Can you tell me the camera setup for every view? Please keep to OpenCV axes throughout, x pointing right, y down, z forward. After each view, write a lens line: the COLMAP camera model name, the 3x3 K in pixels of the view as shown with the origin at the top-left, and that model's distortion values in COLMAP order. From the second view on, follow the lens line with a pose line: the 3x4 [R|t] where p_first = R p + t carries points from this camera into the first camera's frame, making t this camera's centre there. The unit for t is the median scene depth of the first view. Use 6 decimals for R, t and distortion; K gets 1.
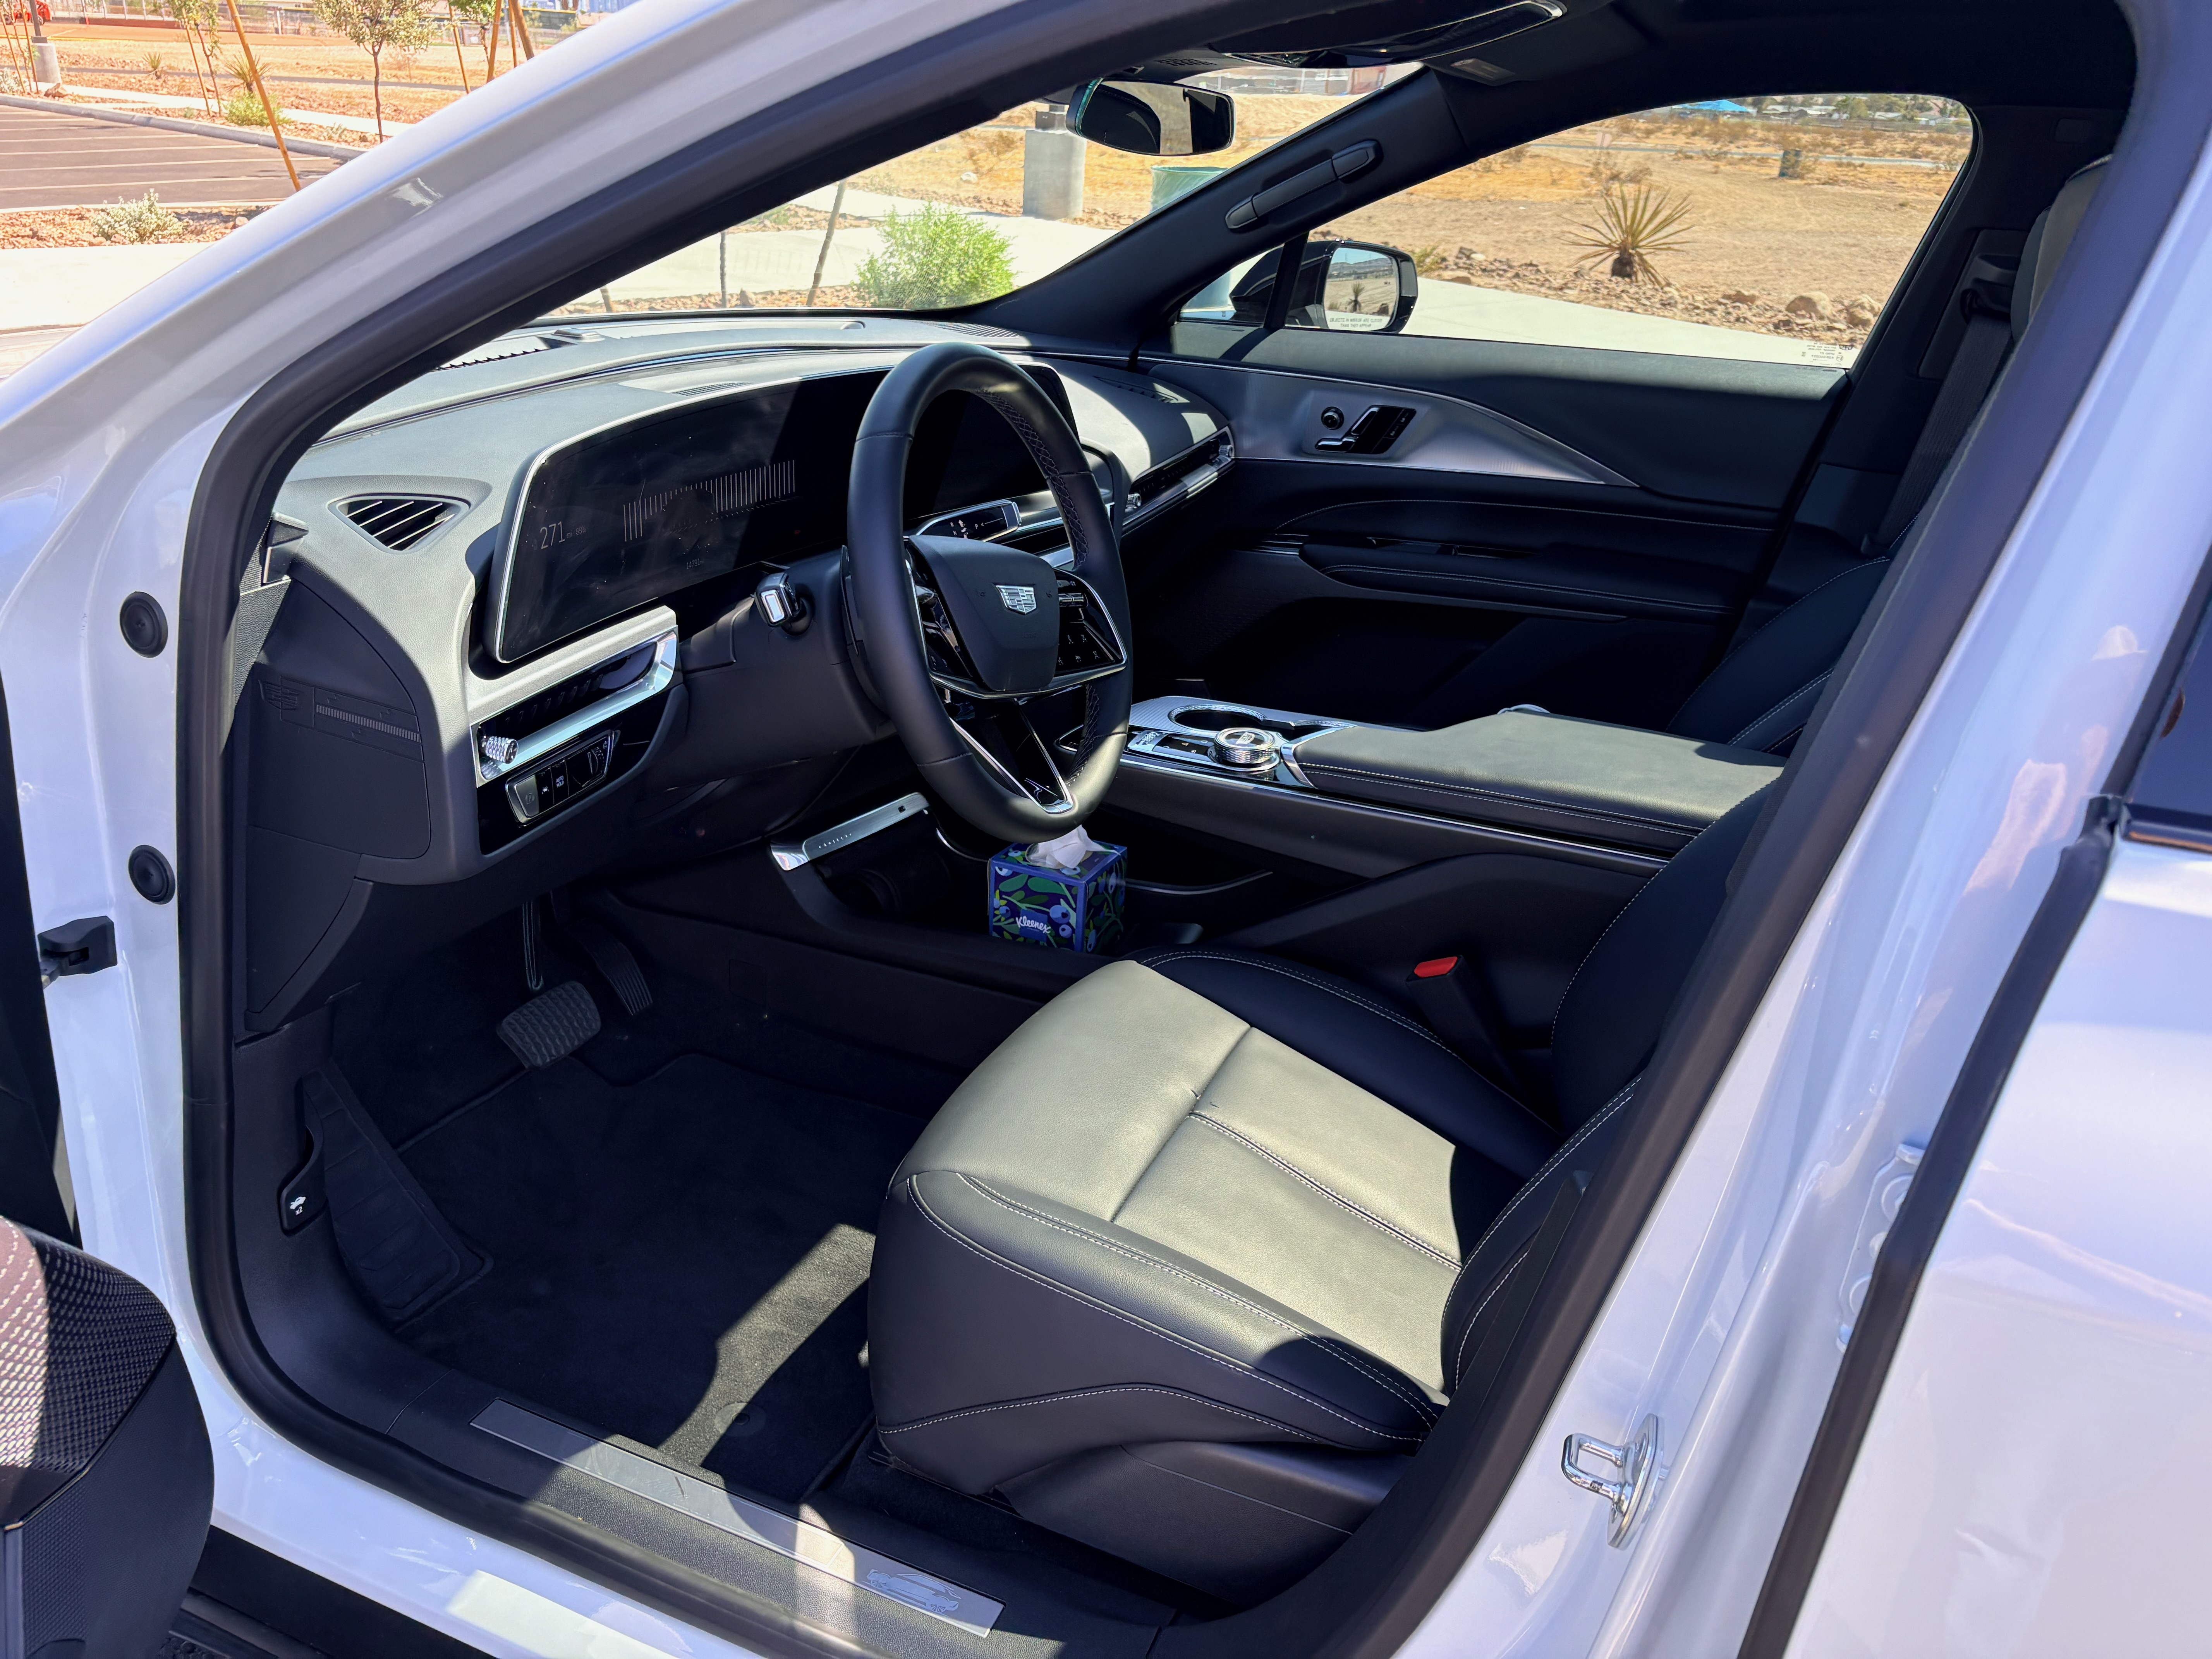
lens RADIAL K [[1663.2, 0, 1106.0], [0, 1663.2, 829.5], [0, 0, 1]] dist [0.020285, 0.002319]
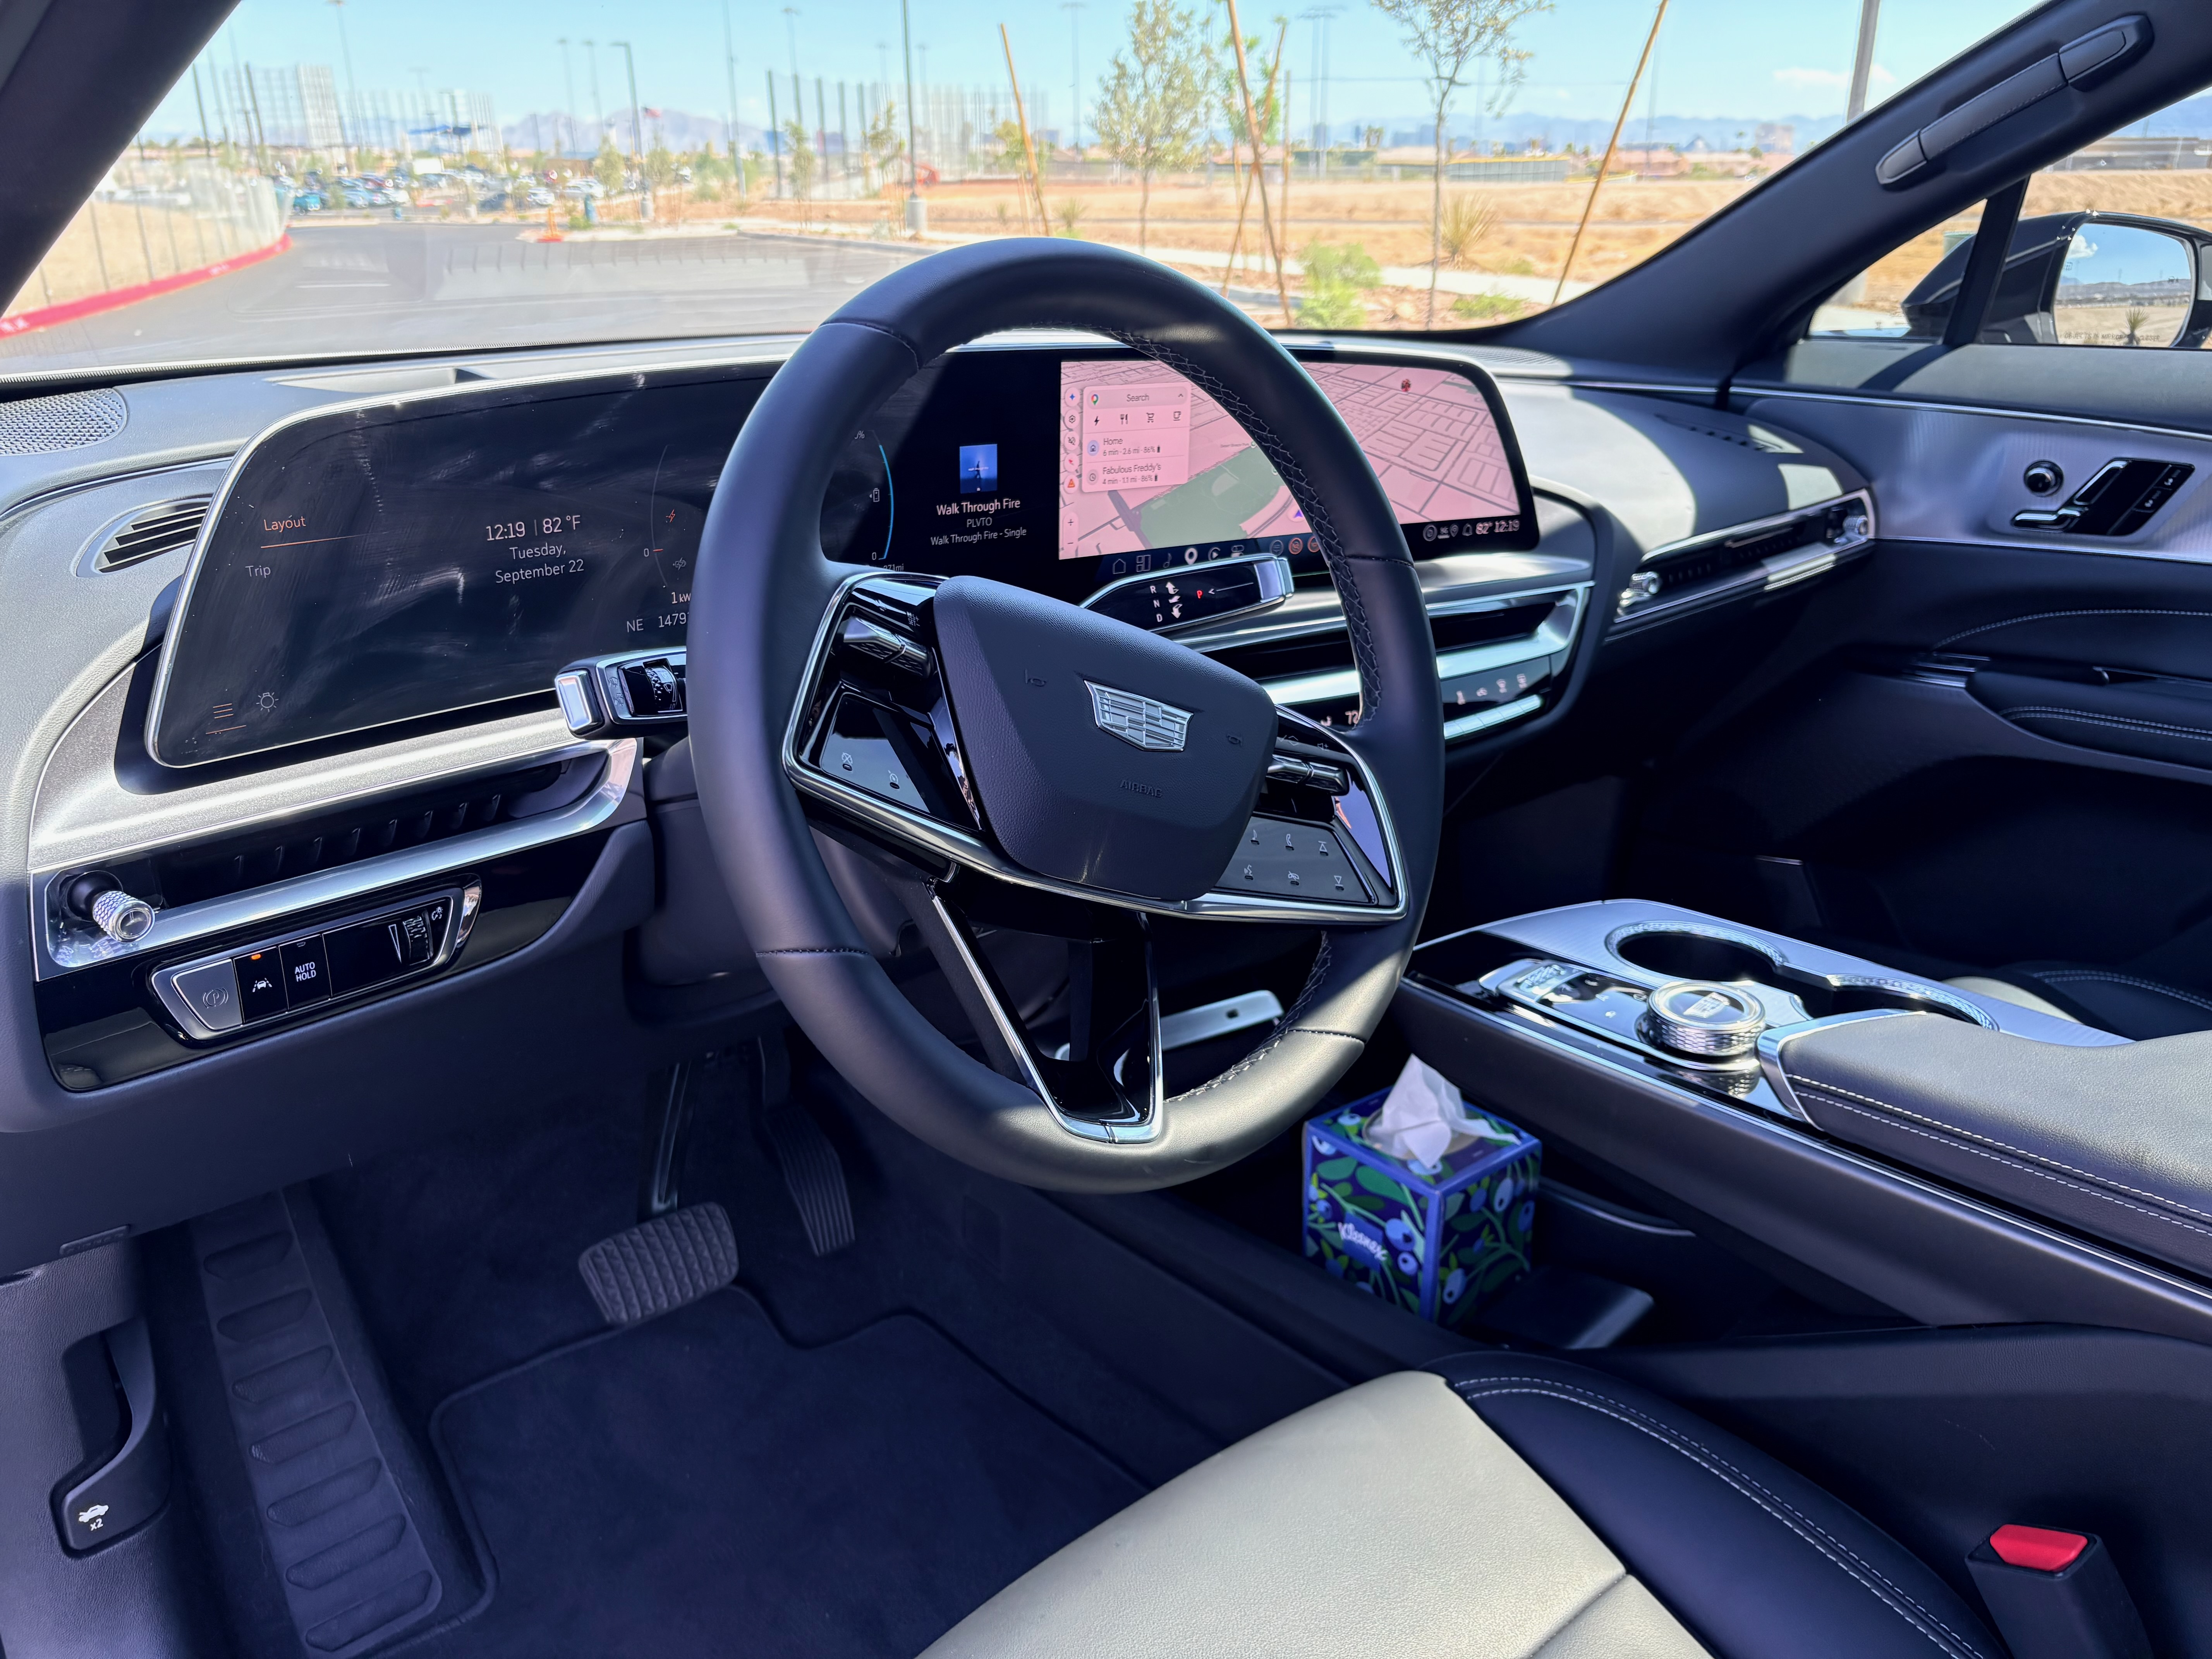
lens RADIAL K [[1667.4, 0, 1114.1], [0, 1667.4, 801.1], [0, 0, 1]] dist [0.008571, 0.001926]
pose [[0.906285, 0.092204, -0.412488, 0.131213], [-0.124707, 0.990803, -0.052520, -0.070537], [0.403852, 0.099038, 0.909448, 0.428629]]
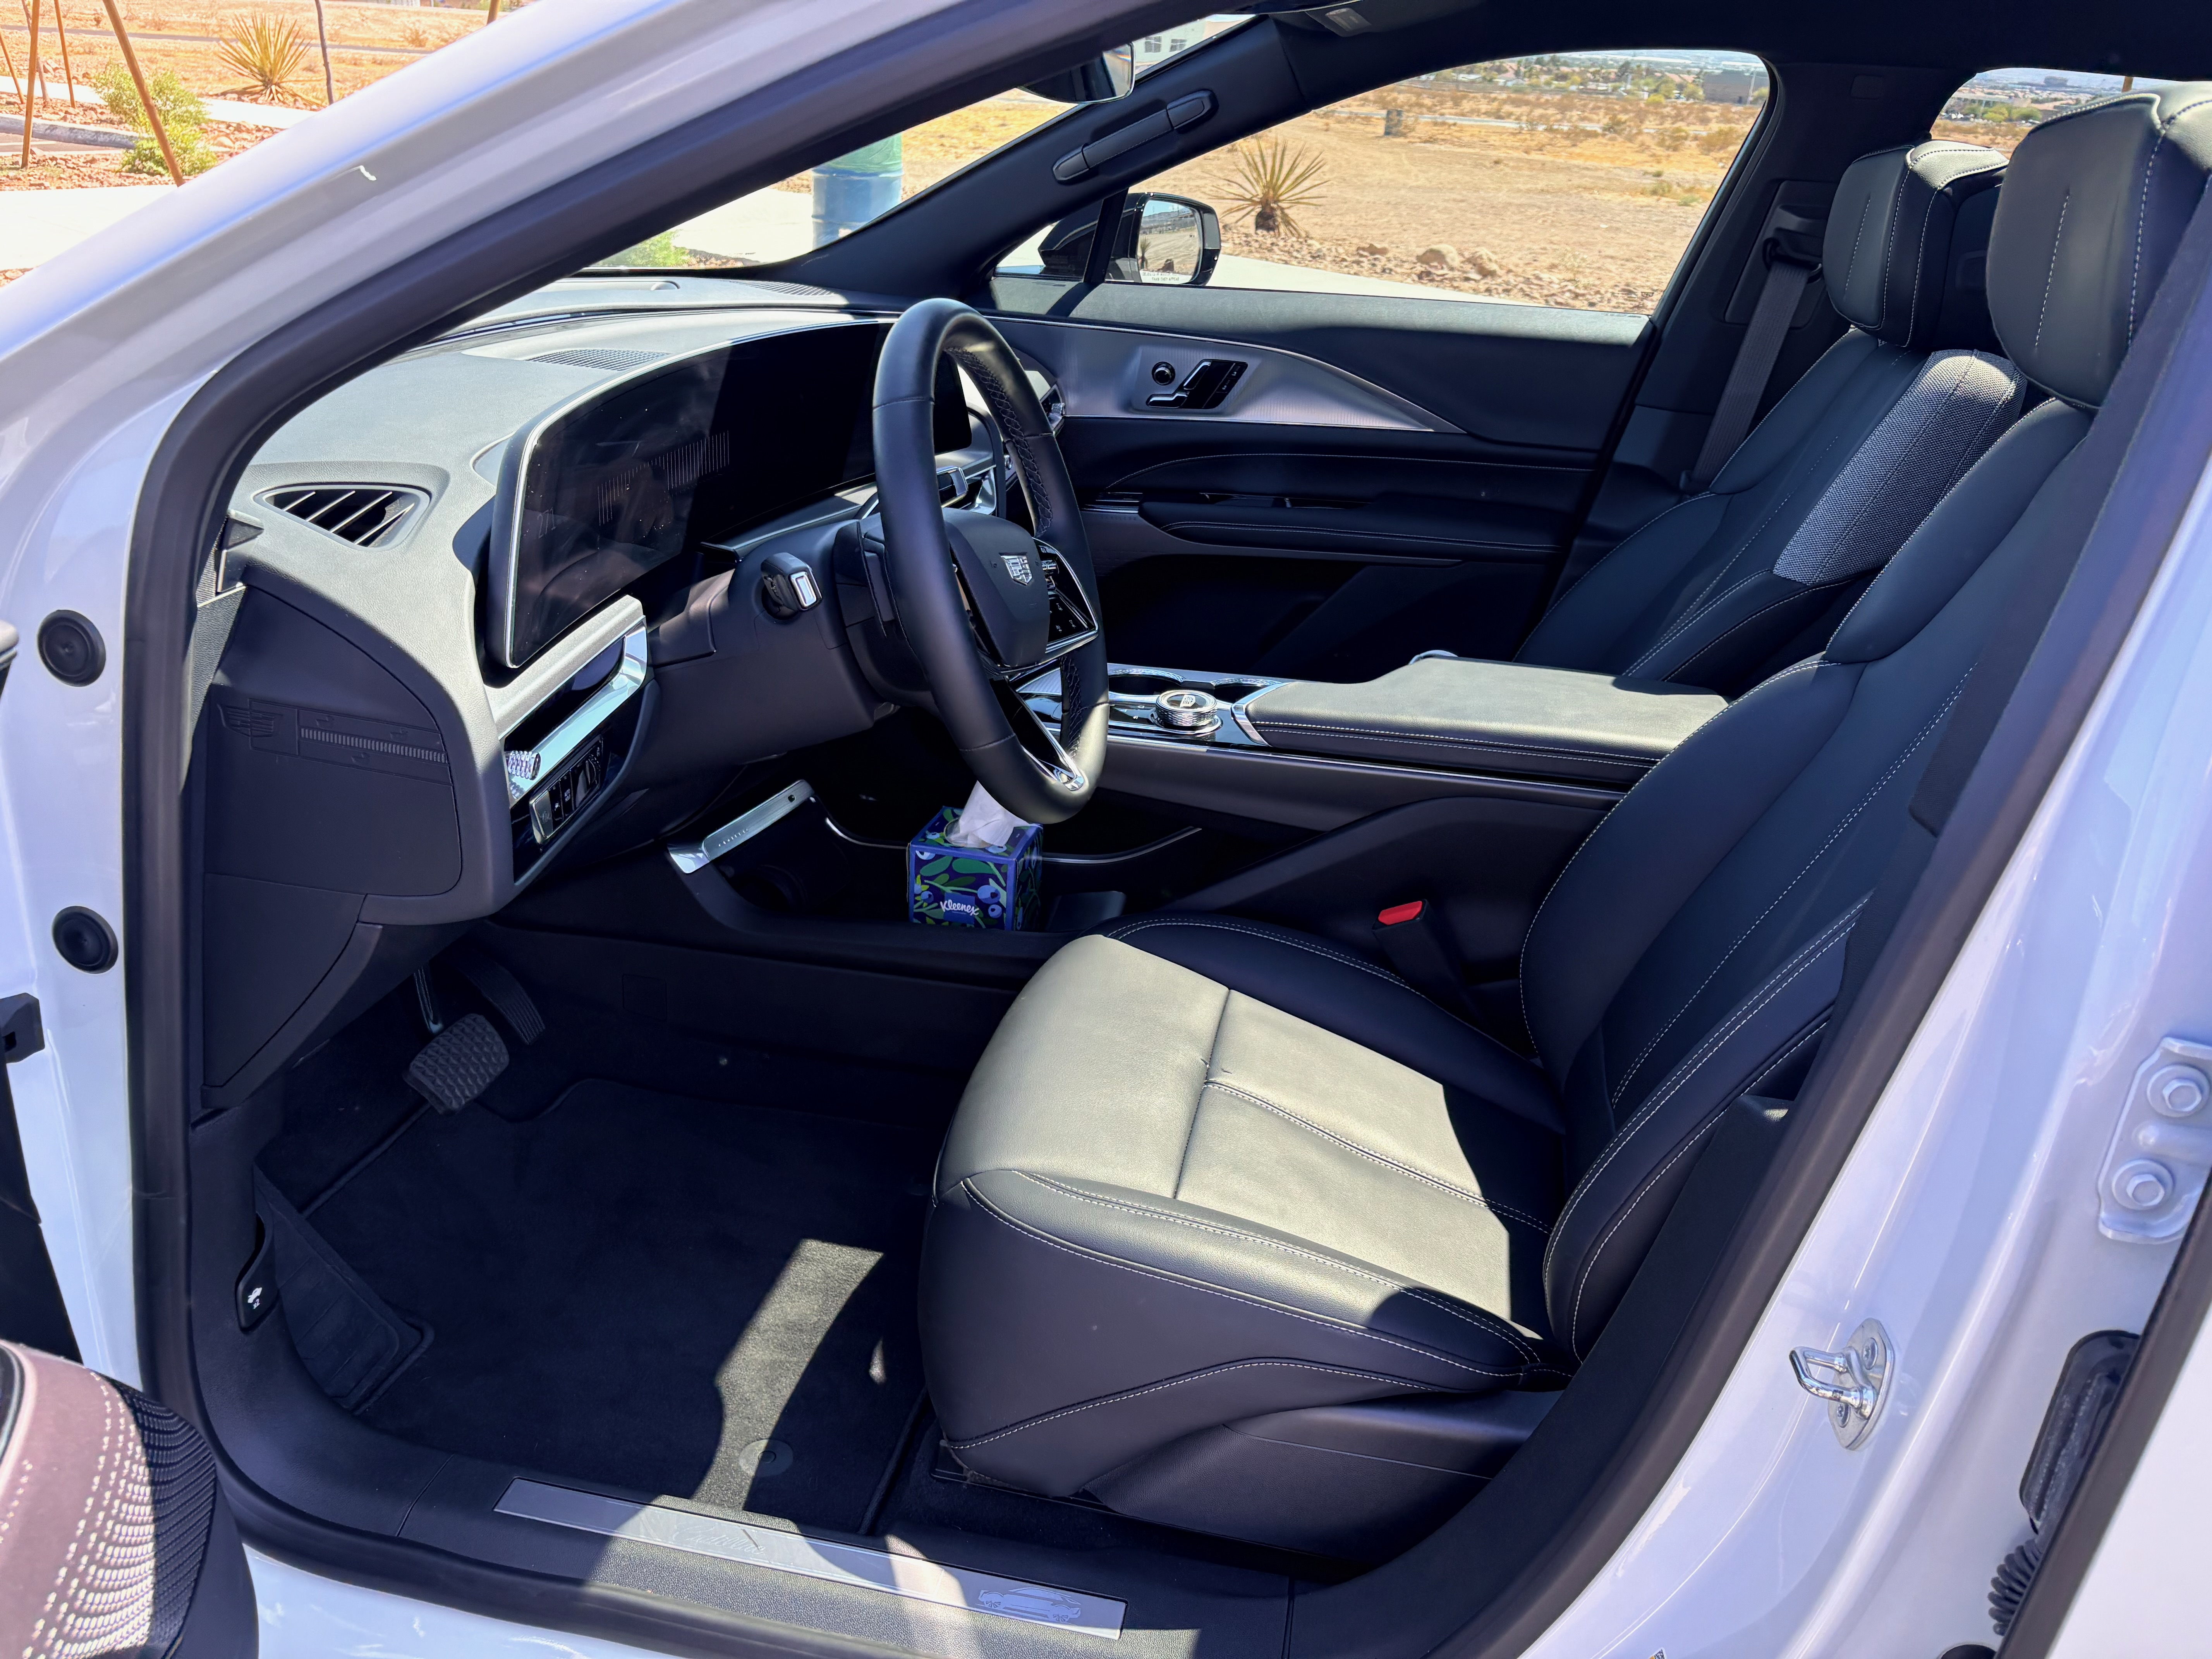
lens RADIAL K [[1665.4, 0, 1123.3], [0, 1665.4, 837.7], [0, 0, 1]] dist [0.018250, -0.000142]
pose [[0.975563, -0.080827, 0.204313, -0.165655], [0.075167, 0.996545, 0.035325, -0.011608], [-0.206462, -0.019105, 0.978268, 0.039417]]
